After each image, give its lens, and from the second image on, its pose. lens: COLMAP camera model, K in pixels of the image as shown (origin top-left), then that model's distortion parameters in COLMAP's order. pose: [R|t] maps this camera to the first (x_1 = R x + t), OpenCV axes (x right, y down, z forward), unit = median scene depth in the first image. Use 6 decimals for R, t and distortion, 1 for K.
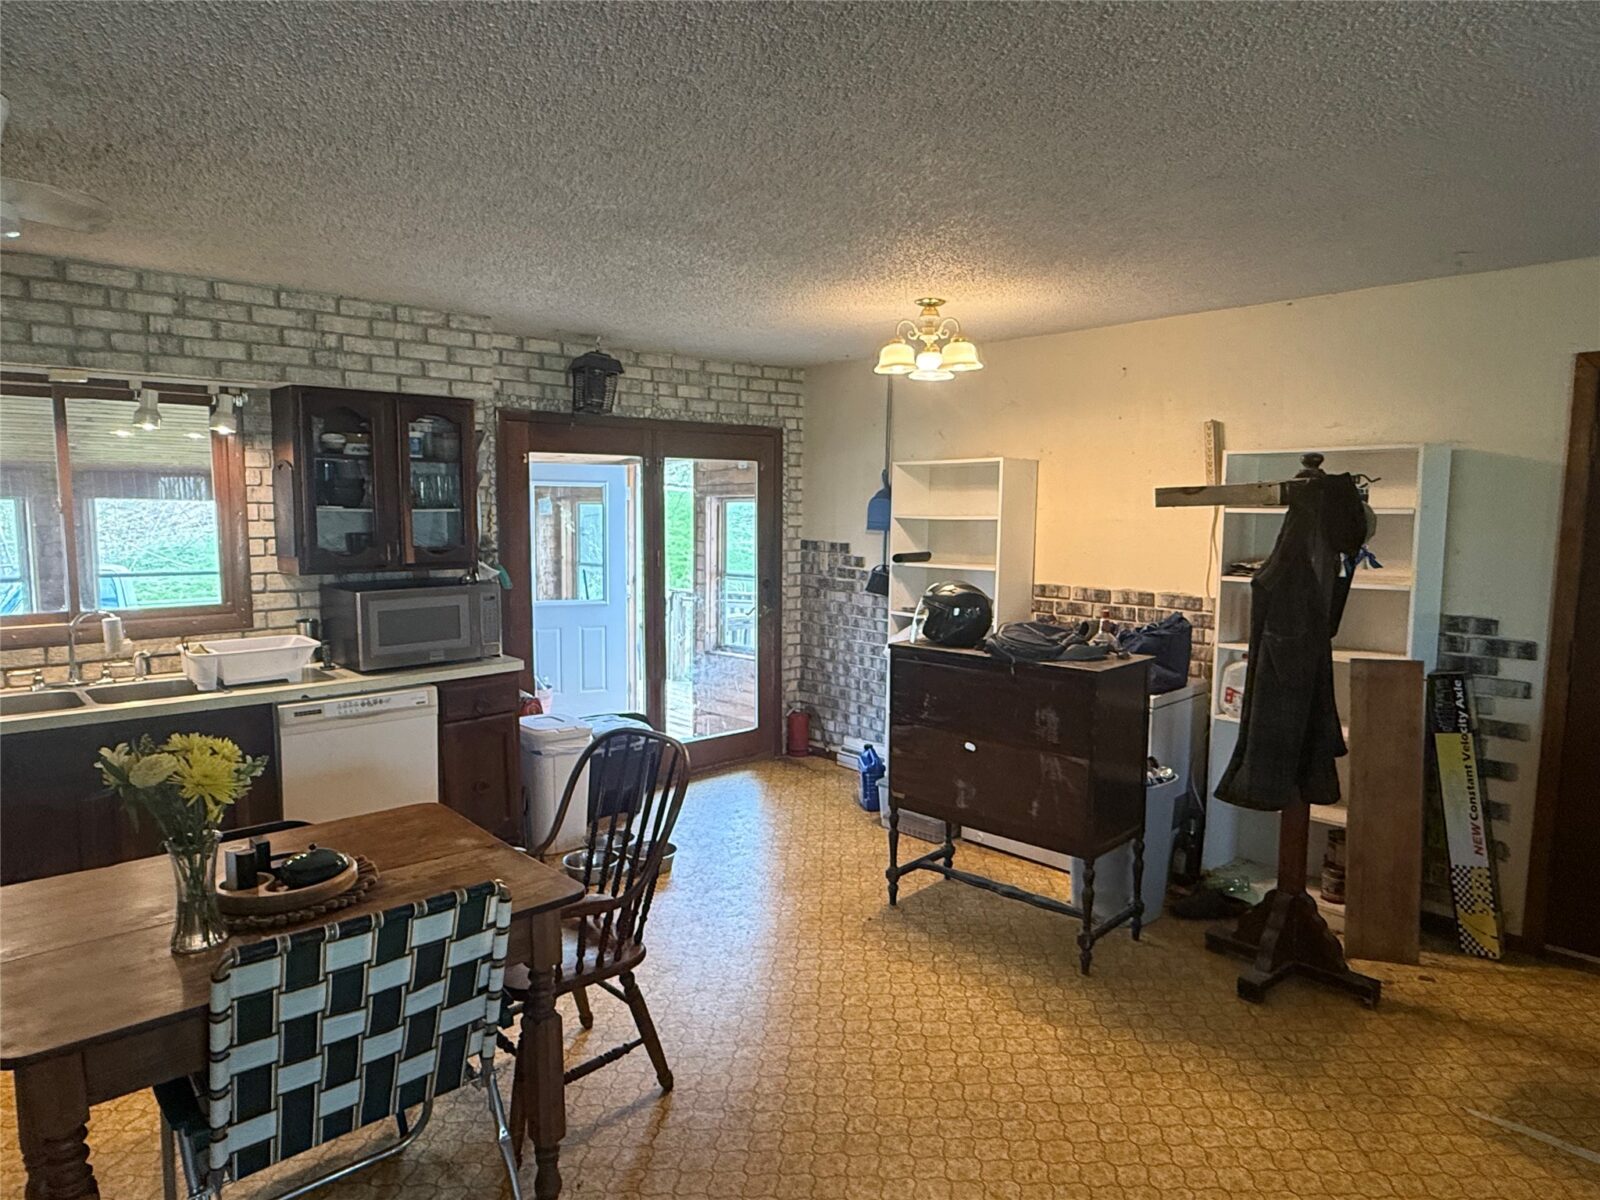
lens RADIAL K [[980.8, 0, 797.6], [0, 980.8, 599.4], [0, 0, 1]] dist [0.001829, 0.002386]
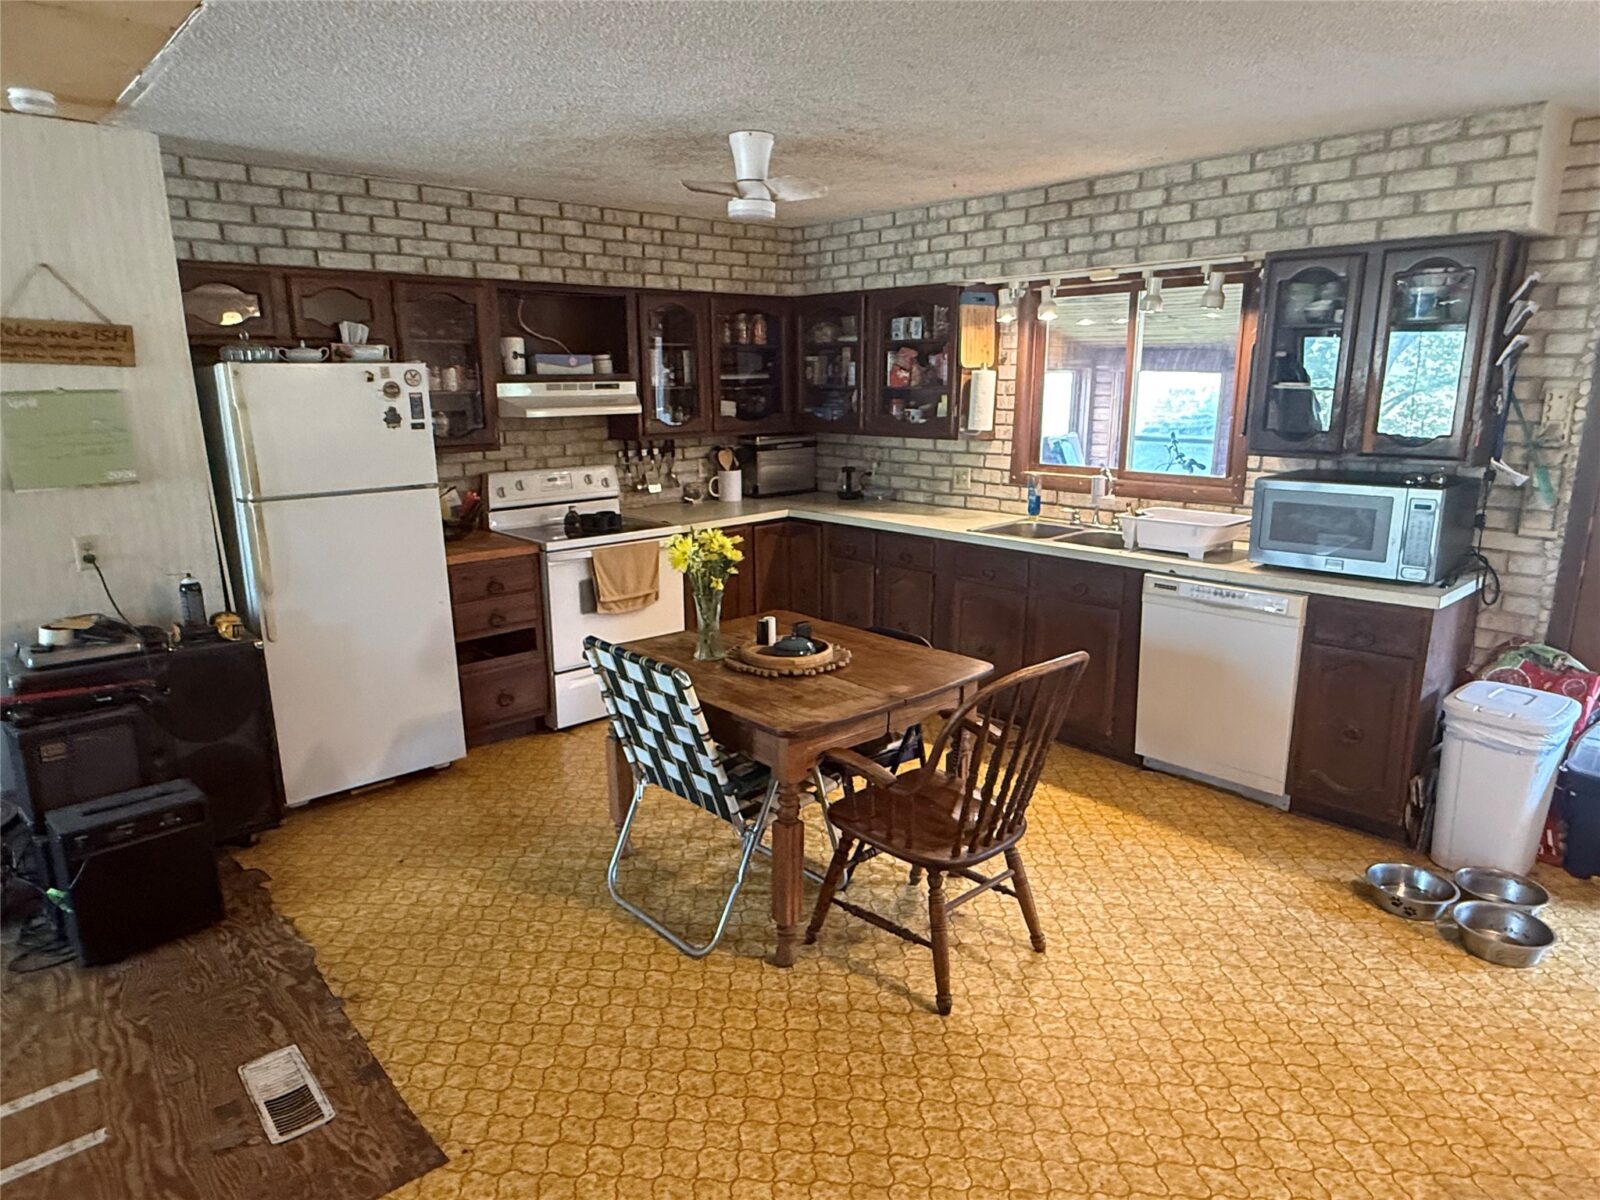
lens RADIAL K [[980.8, 0, 798.4], [0, 980.8, 605.0], [0, 0, 1]] dist [0.001829, 0.002386]
pose [[0.007884, 0.222109, -0.974990, 0.490259], [-0.094228, 0.970847, 0.220404, -0.054871], [0.995519, 0.090134, 0.028583, 0.560128]]
